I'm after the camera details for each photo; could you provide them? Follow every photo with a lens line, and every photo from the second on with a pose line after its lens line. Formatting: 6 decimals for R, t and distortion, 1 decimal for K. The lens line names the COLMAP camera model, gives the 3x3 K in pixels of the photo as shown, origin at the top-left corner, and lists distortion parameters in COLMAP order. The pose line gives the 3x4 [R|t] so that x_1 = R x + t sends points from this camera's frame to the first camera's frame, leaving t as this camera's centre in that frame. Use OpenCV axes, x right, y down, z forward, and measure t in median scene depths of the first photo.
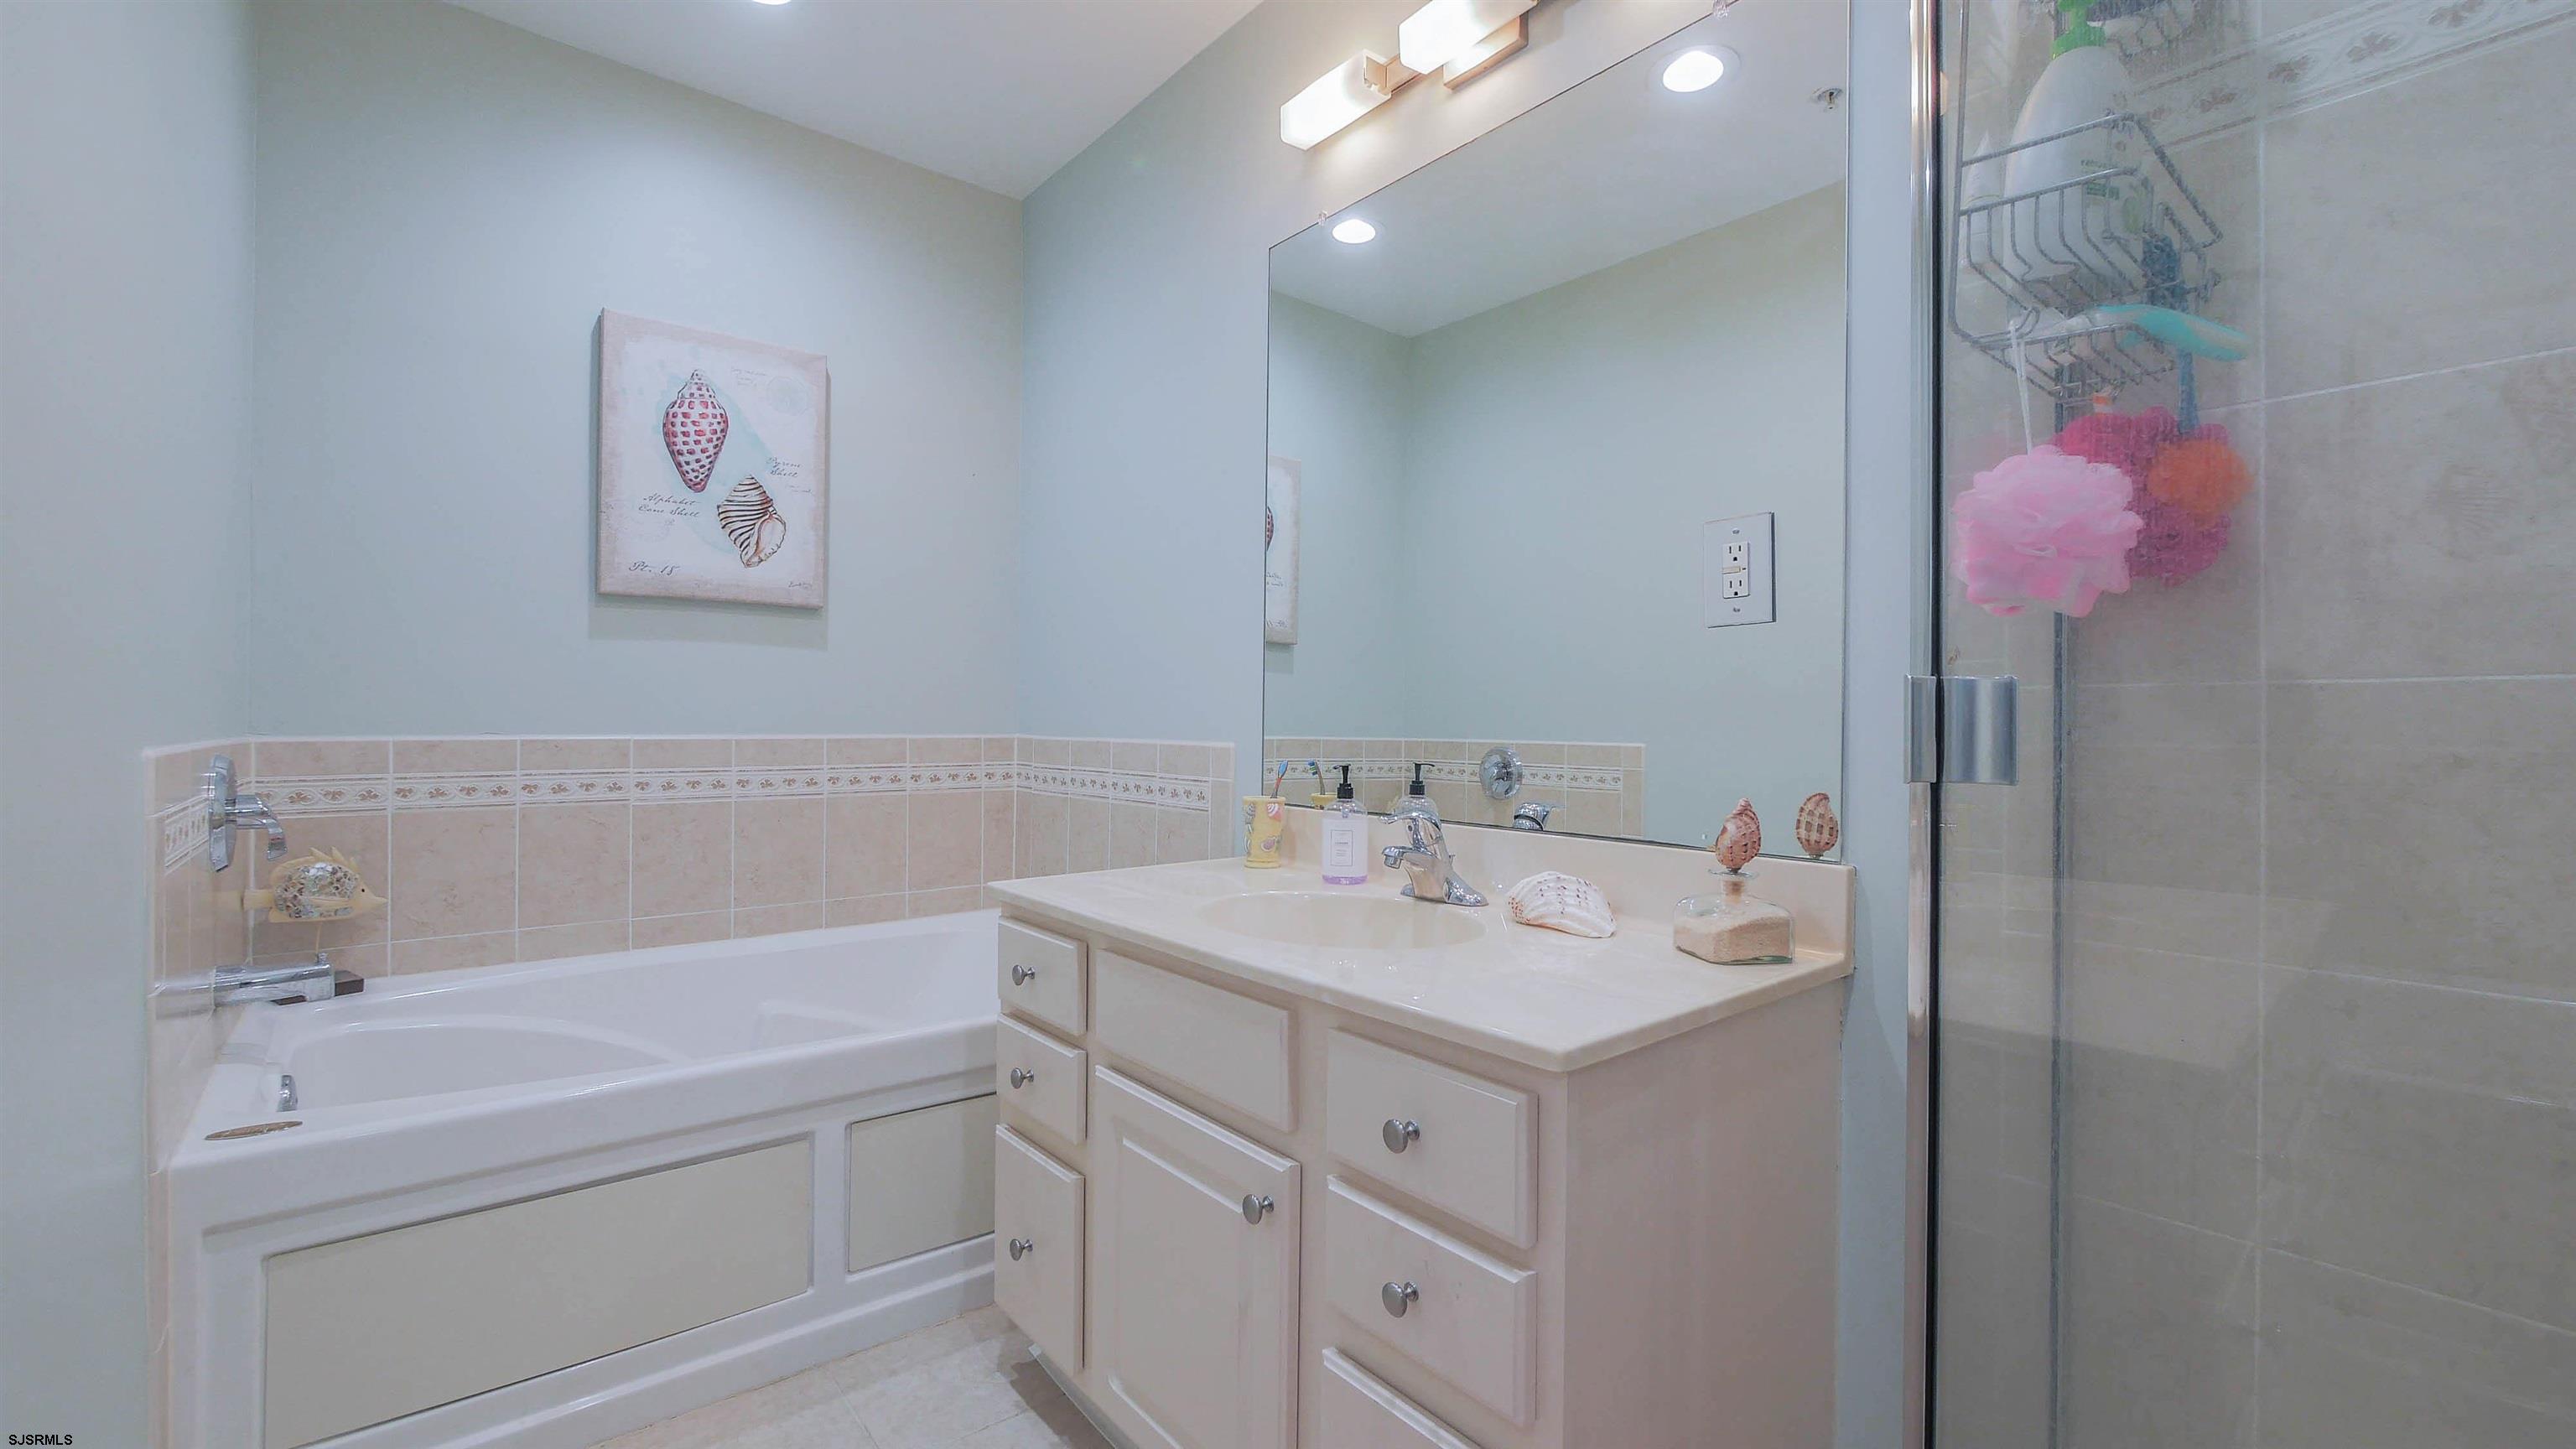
lens RADIAL K [[1064.5, 0, 1291.7], [0, 1064.5, 723.0], [0, 0, 1]] dist [-0.009608, 0.001546]
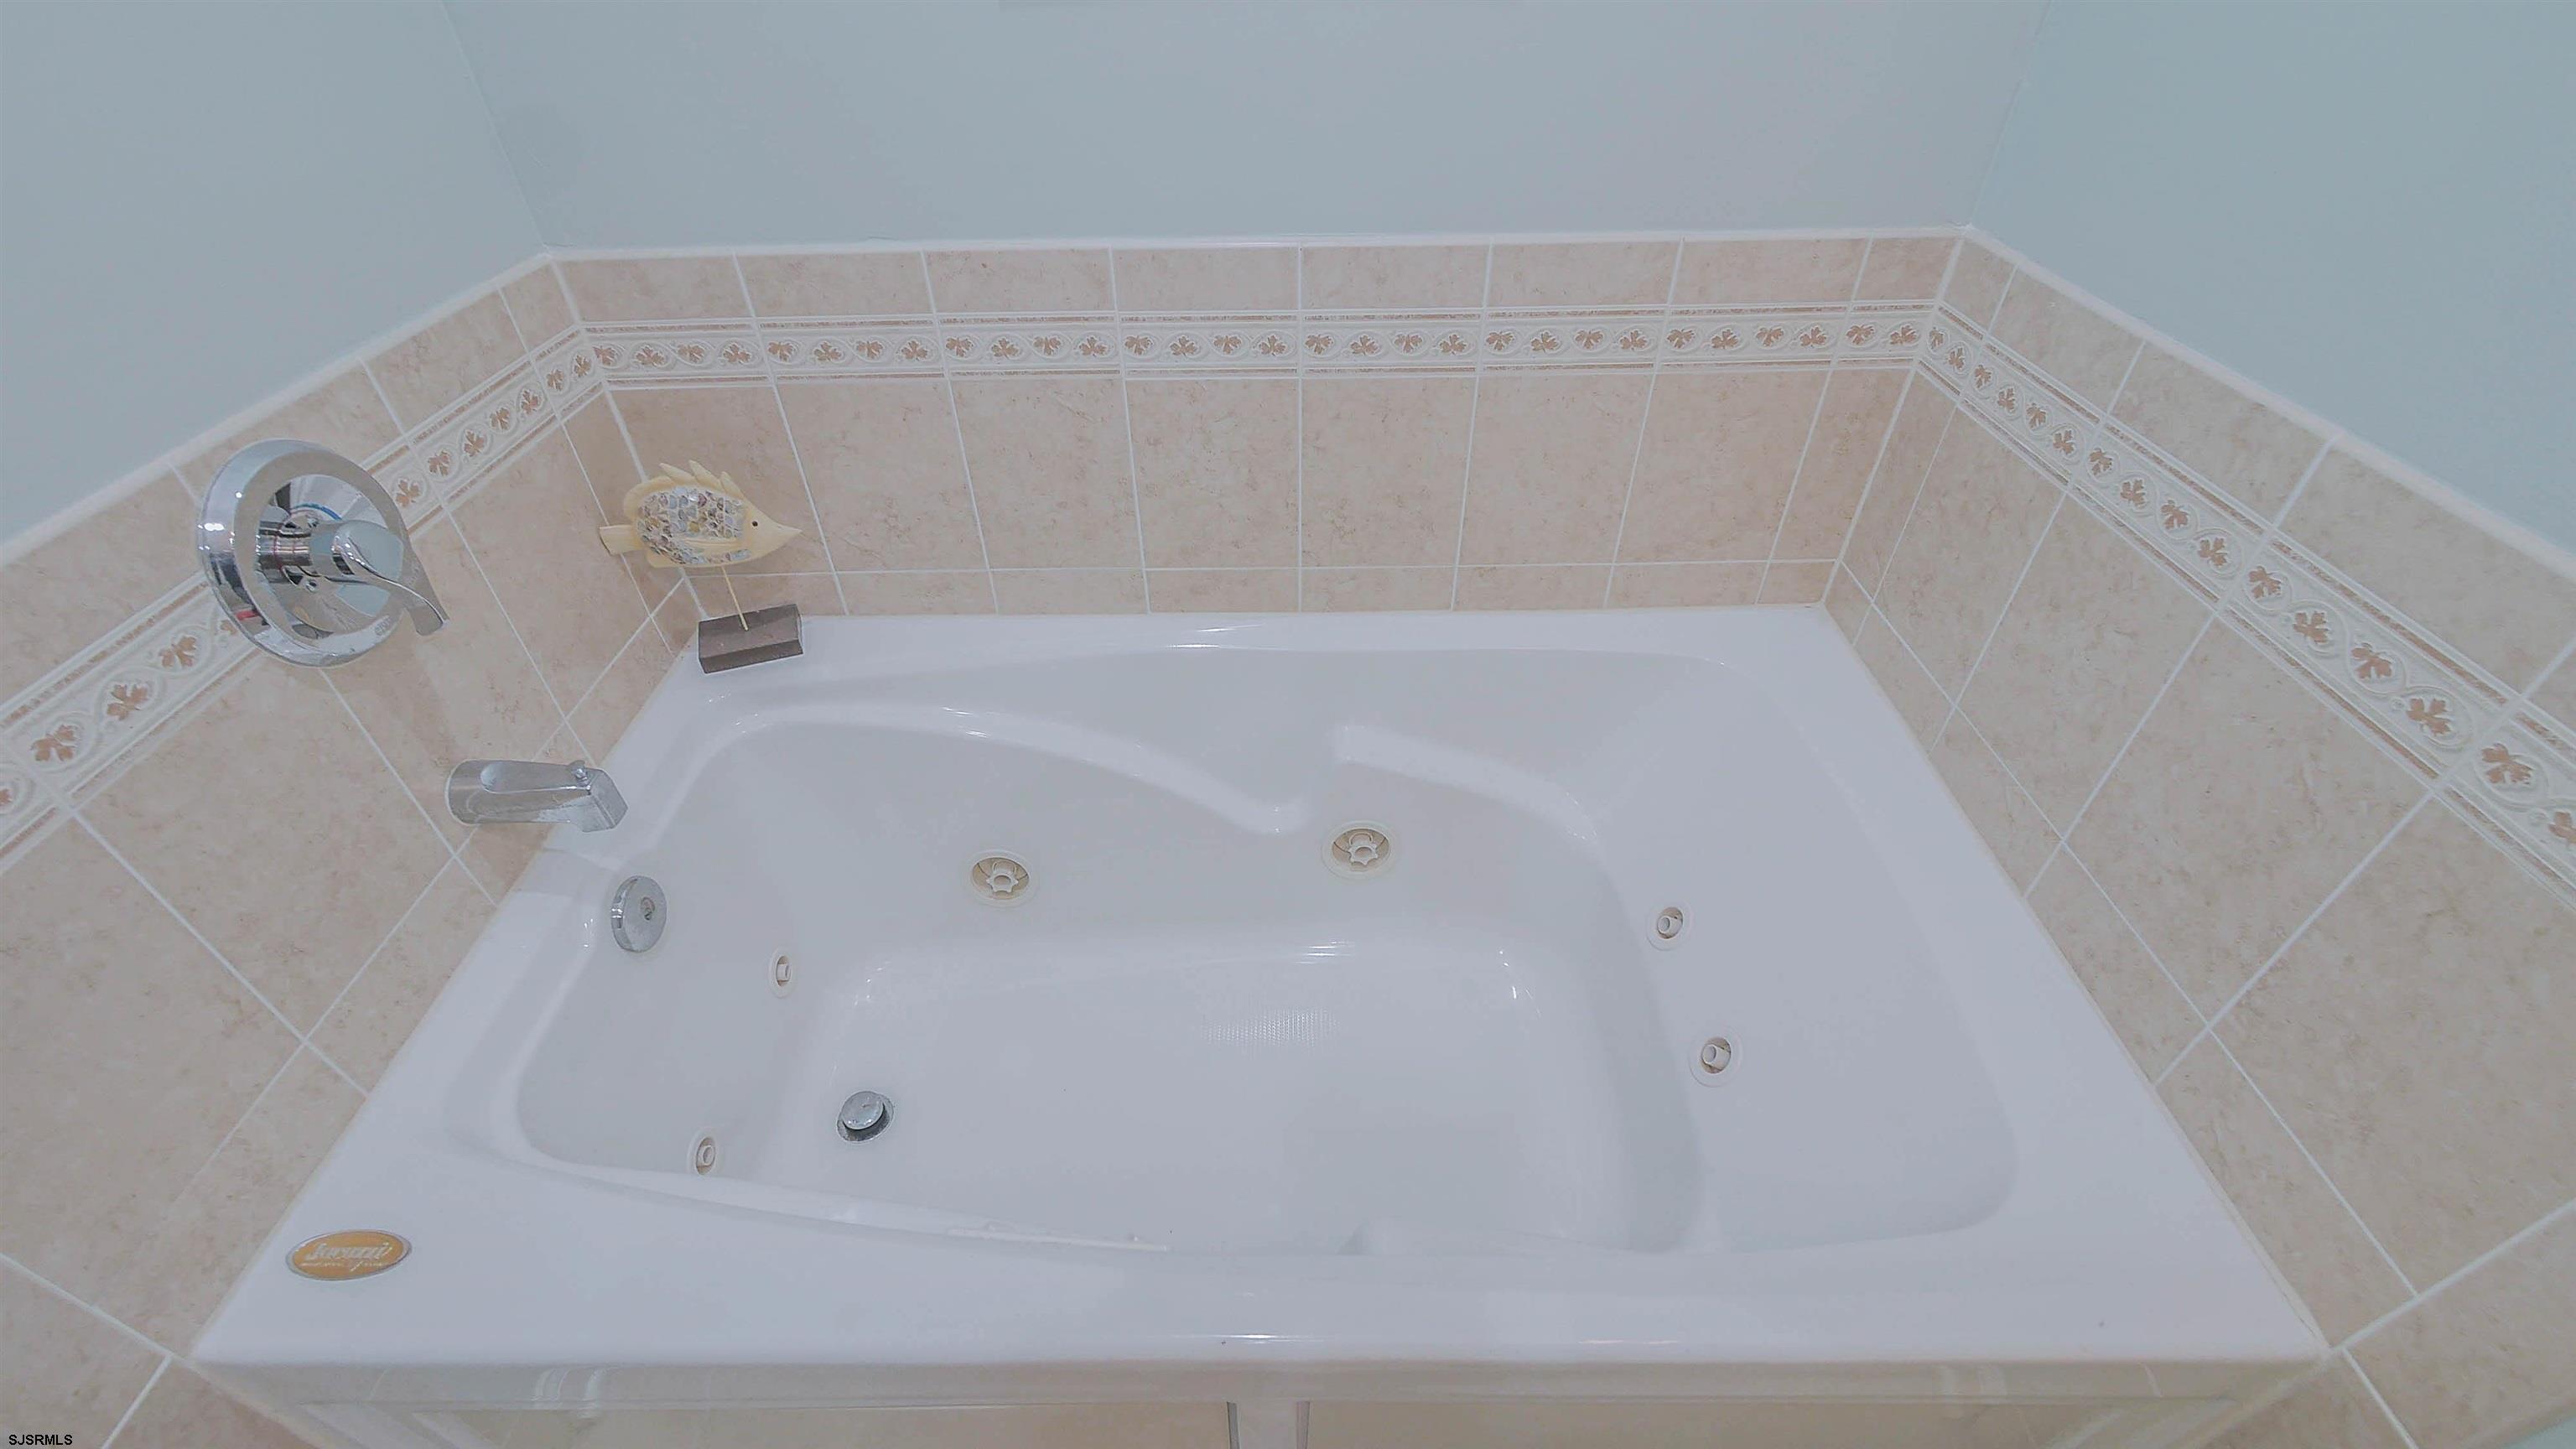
lens RADIAL K [[1064.5, 0, 1276.1], [0, 1064.5, 725.4], [0, 0, 1]] dist [-0.009608, 0.001546]
pose [[0.766552, 0.392059, -0.508613, -0.219679], [0.021143, 0.776170, 0.630169, -0.114243], [0.641834, -0.493812, 0.586685, 0.623896]]
